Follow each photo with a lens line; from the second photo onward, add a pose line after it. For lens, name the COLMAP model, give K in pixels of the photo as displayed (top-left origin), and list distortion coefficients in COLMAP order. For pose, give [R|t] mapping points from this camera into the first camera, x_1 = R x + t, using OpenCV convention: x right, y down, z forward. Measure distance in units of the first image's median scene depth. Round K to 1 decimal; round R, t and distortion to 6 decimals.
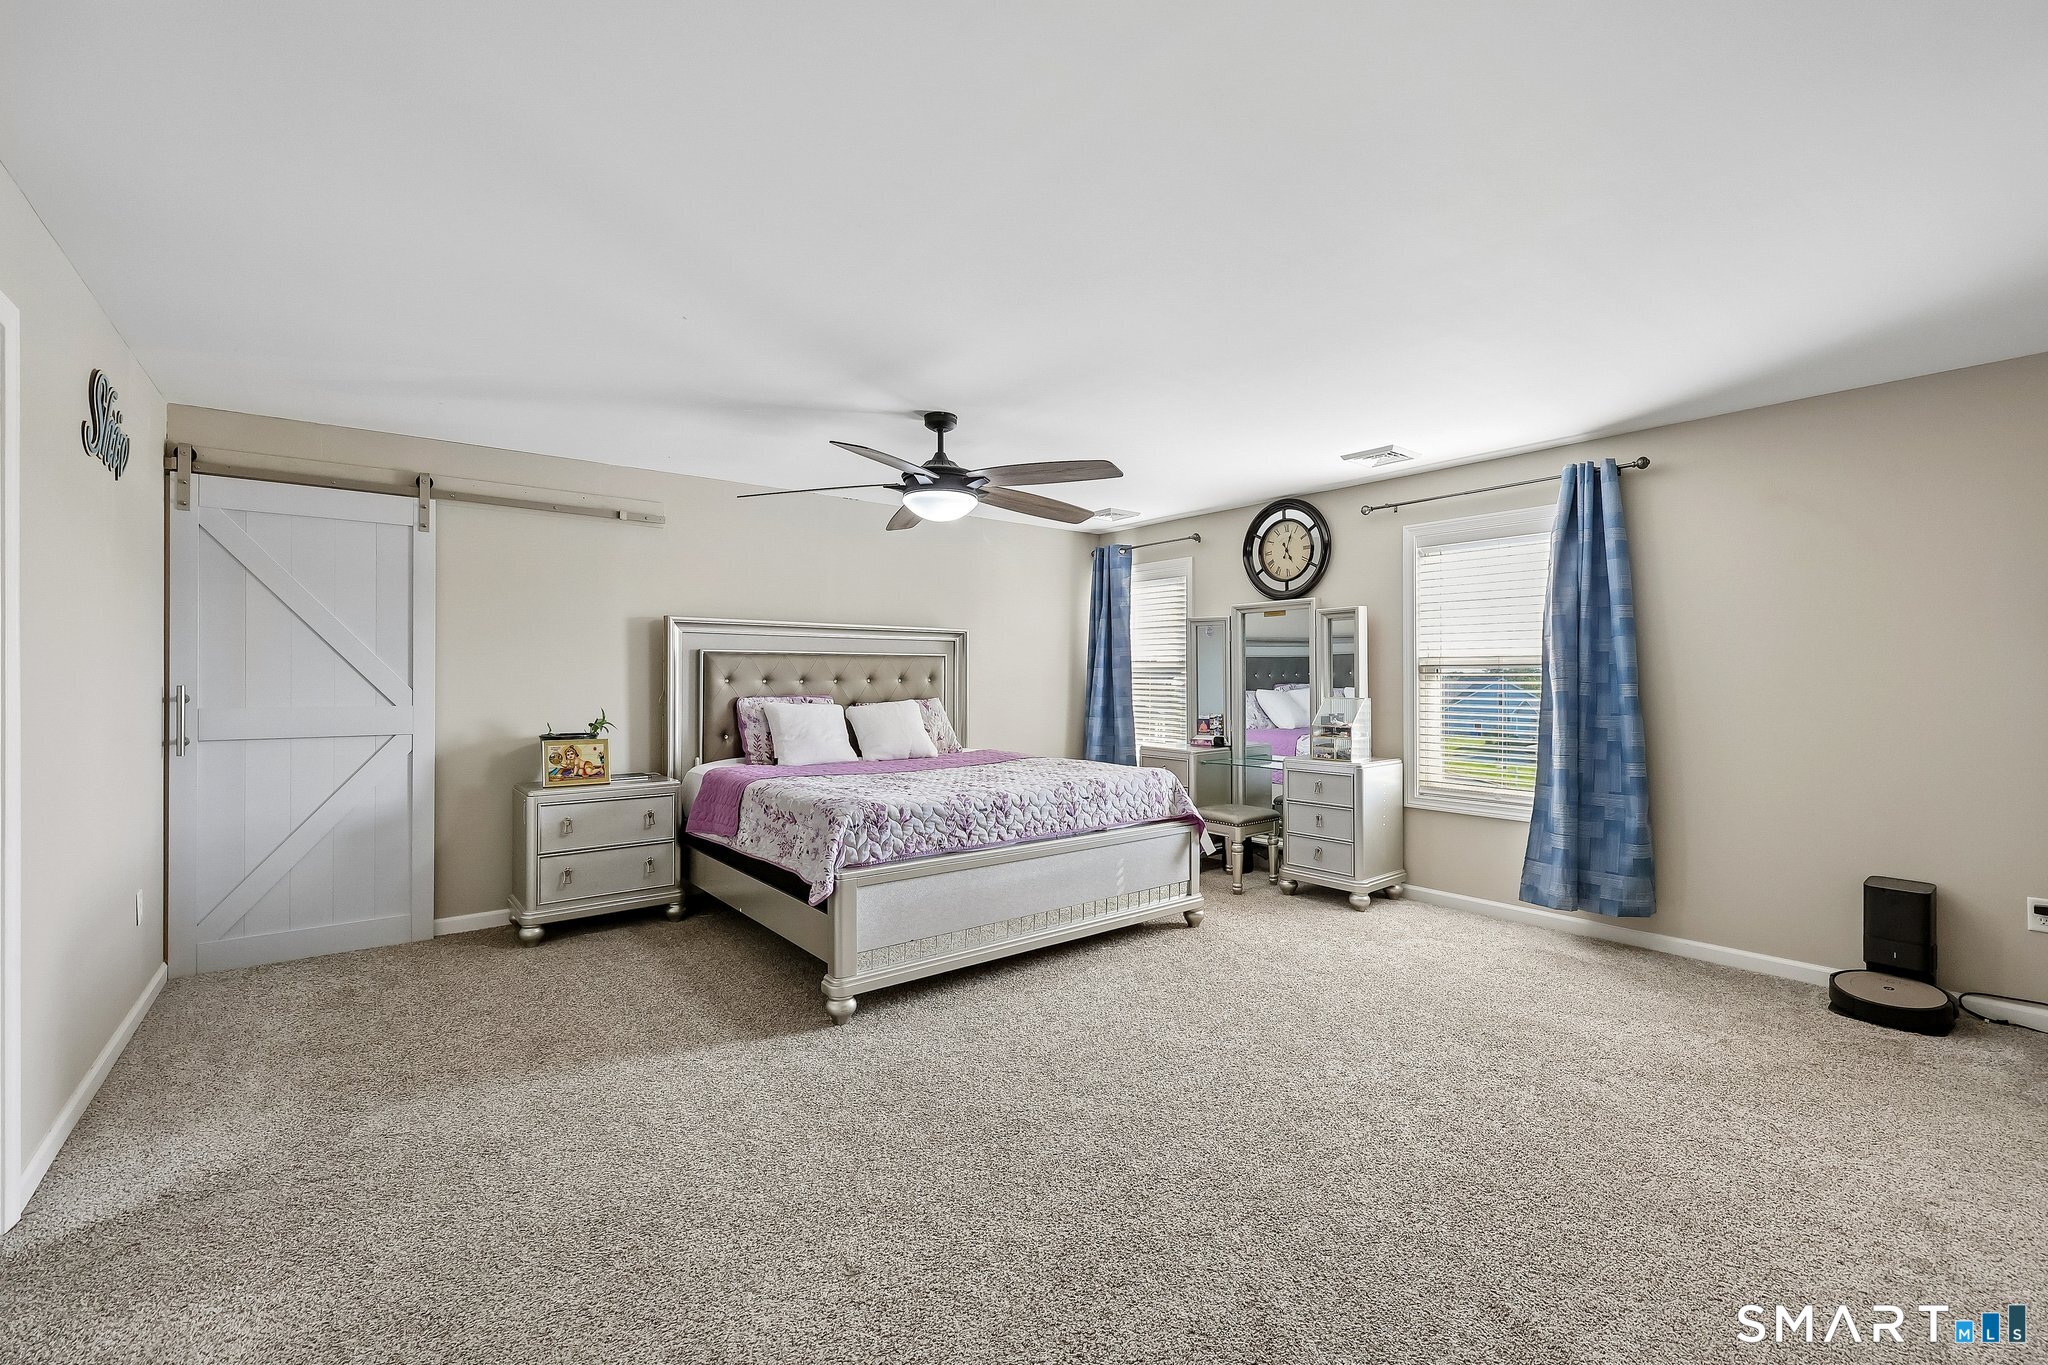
lens RADIAL K [[834.6, 0, 1020.8], [0, 834.6, 678.3], [0, 0, 1]] dist [0.013571, 0.000095]
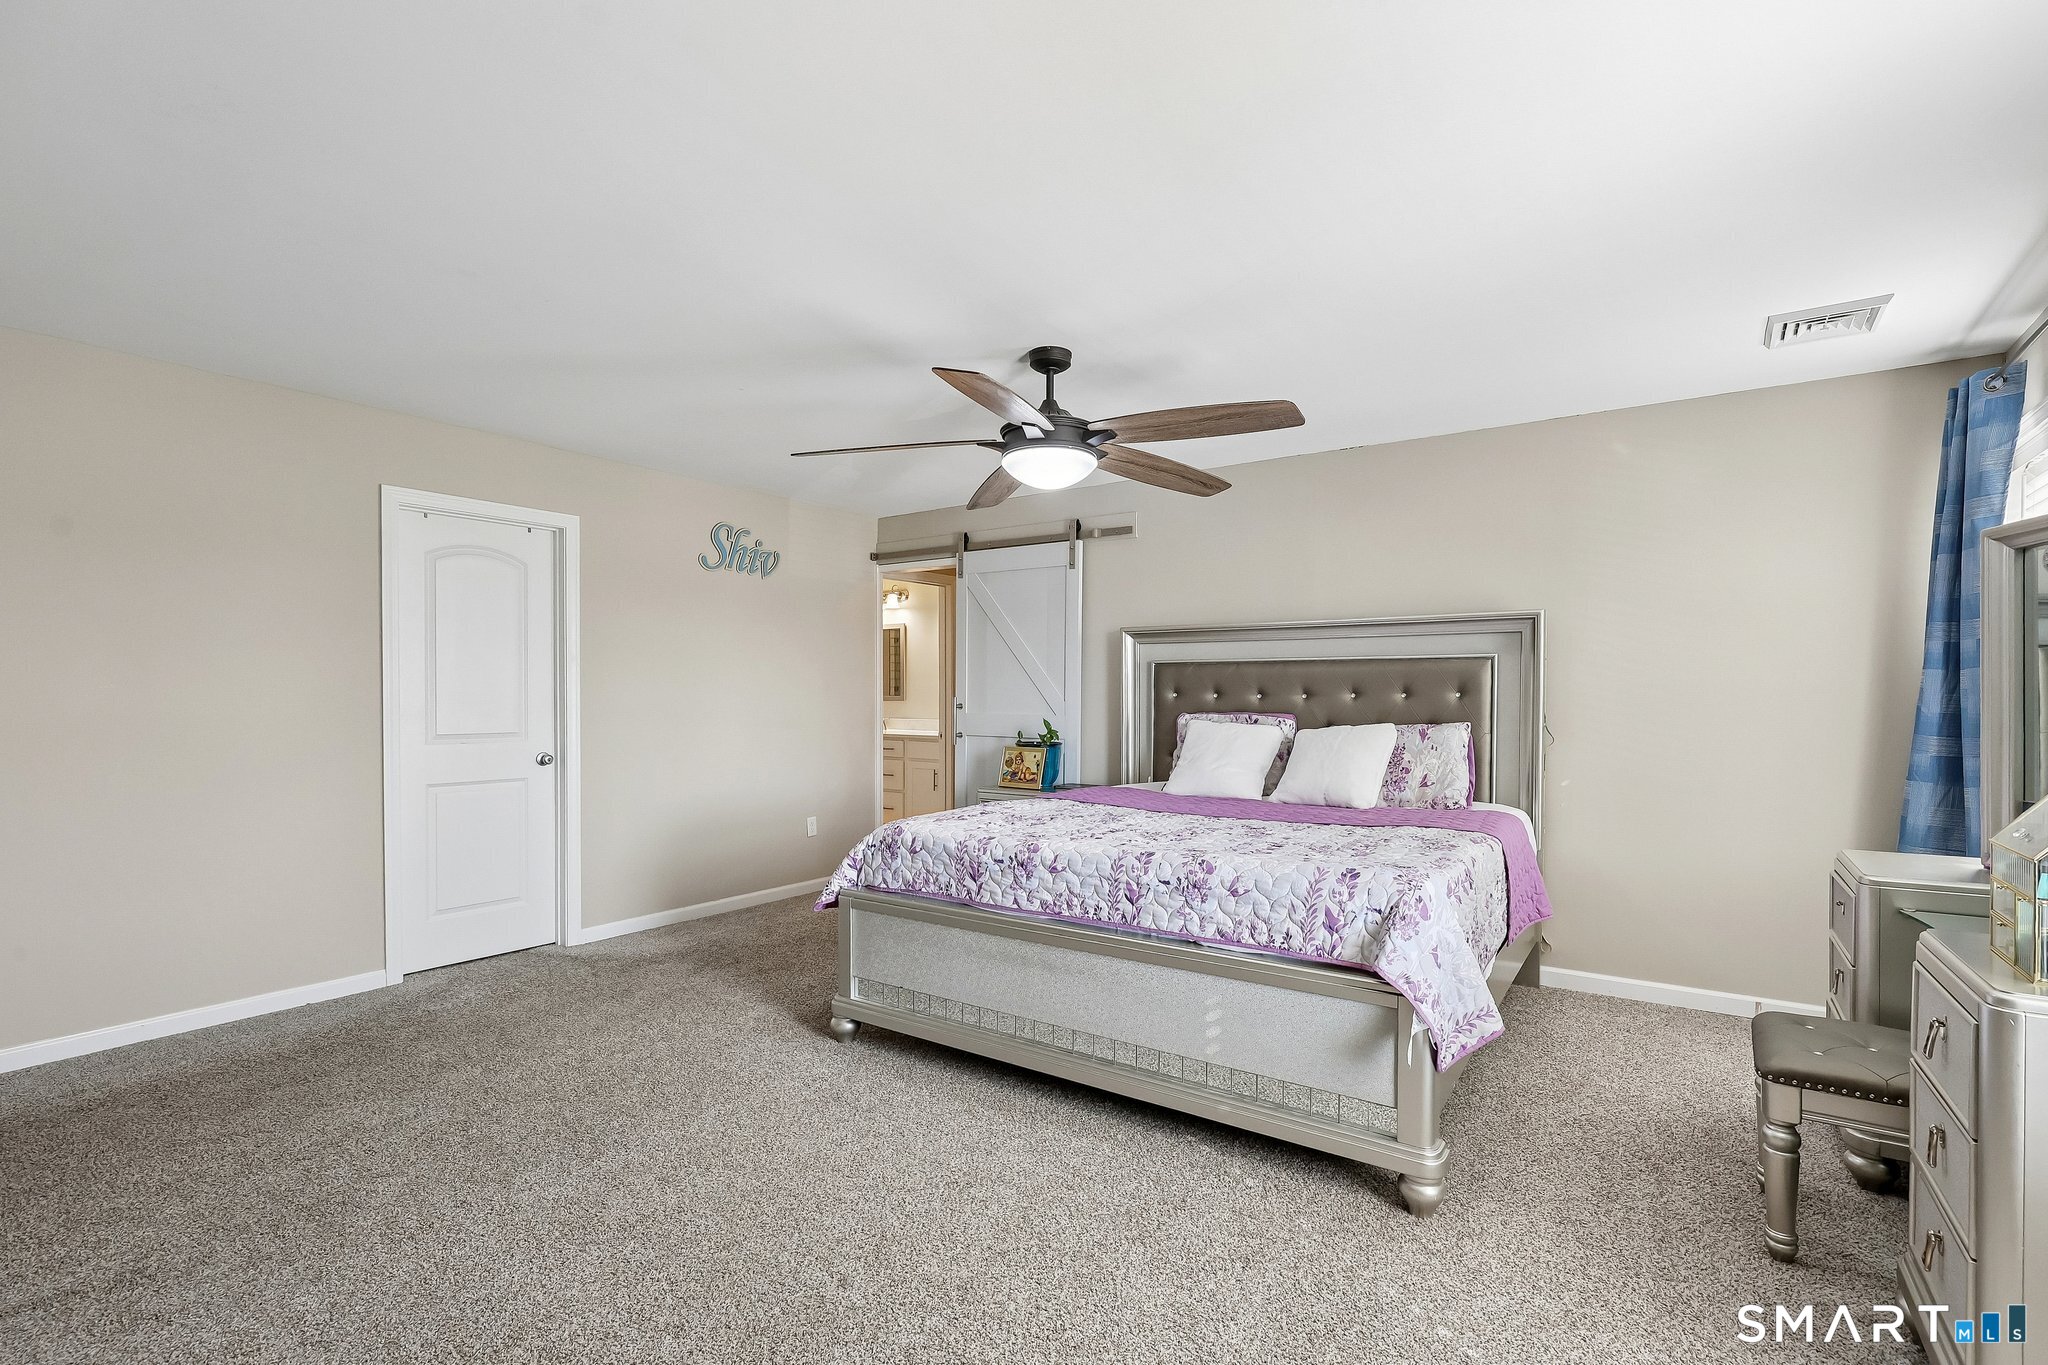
lens RADIAL K [[944.7, 0, 1020.6], [0, 944.7, 690.7], [0, 0, 1]] dist [-0.001652, -0.000338]
pose [[0.299742, -0.002028, -0.954018, 0.755519], [-0.004198, 0.999985, -0.003444, 0.004668], [0.954011, 0.005037, 0.299729, 0.728788]]
